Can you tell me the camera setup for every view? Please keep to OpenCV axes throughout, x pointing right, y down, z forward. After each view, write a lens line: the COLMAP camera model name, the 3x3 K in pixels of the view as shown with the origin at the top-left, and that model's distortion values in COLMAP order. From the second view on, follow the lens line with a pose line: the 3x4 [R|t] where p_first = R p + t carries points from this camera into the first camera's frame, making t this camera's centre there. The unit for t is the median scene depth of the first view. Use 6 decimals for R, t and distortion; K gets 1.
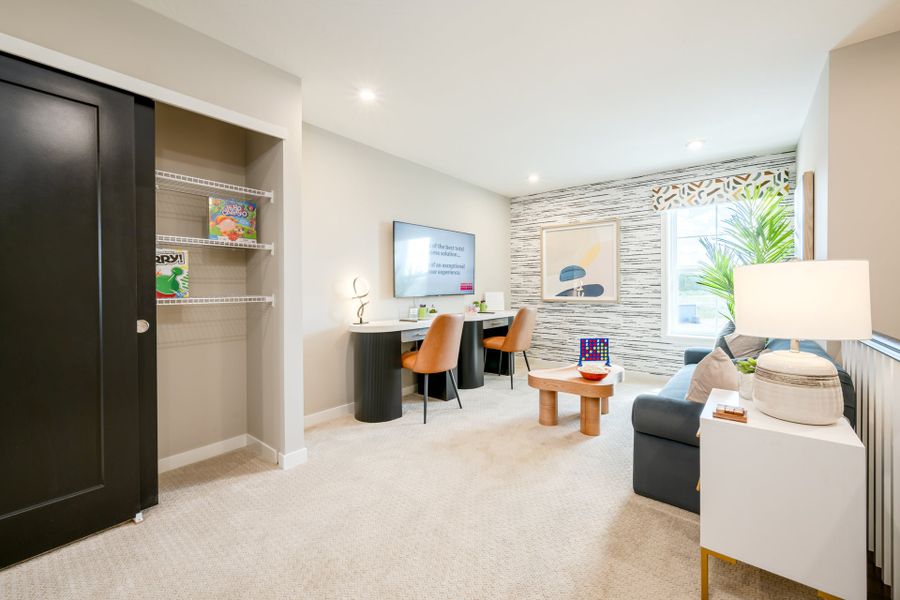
lens RADIAL K [[366.3, 0, 455.7], [0, 366.3, 289.8], [0, 0, 1]] dist [-0.001346, -0.000730]
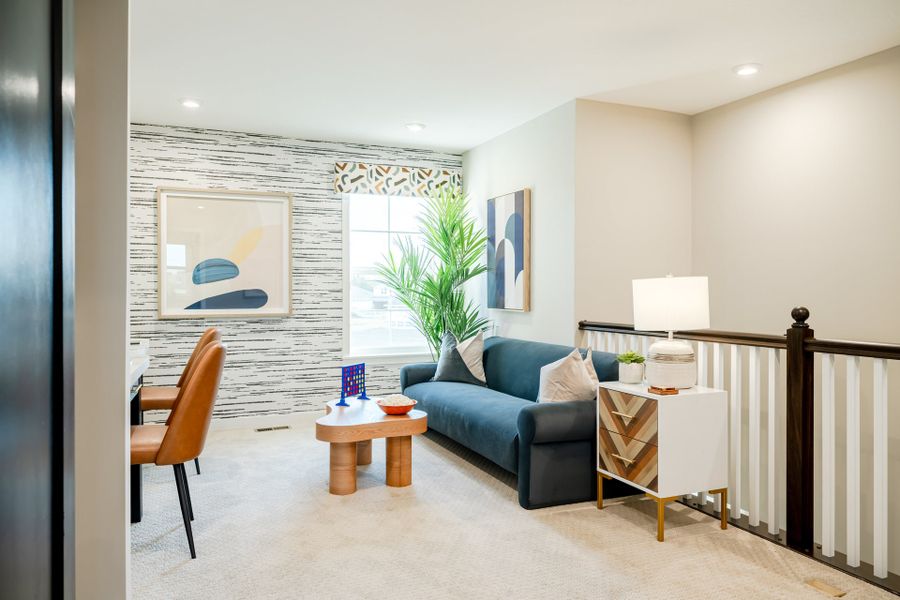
lens RADIAL K [[636.1, 0, 446.9], [0, 636.1, 295.9], [0, 0, 1]] dist [0.003848, -0.002061]
pose [[0.480356, -0.003363, 0.877067, -0.523167], [0.006069, 0.999981, 0.000511, -0.002400], [-0.877052, 0.005077, 0.480368, 0.188555]]
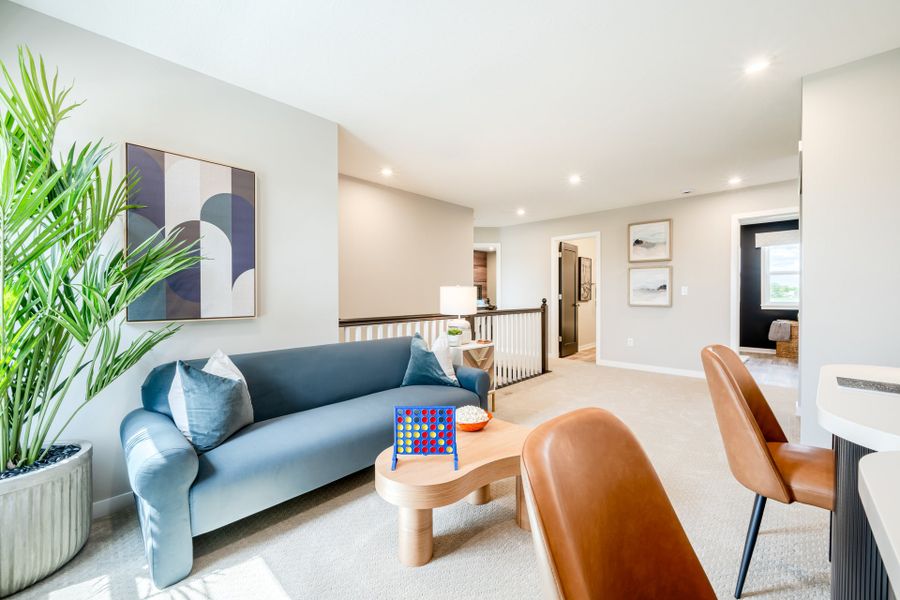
lens RADIAL K [[358.7, 0, 451.1], [0, 358.7, 296.7], [0, 0, 1]] dist [0.001979, -0.000765]
pose [[-0.996168, 0.002129, 0.087440, 0.246311], [0.003639, 0.999847, 0.017112, -0.013507], [-0.087390, 0.017364, -0.996023, 1.177908]]
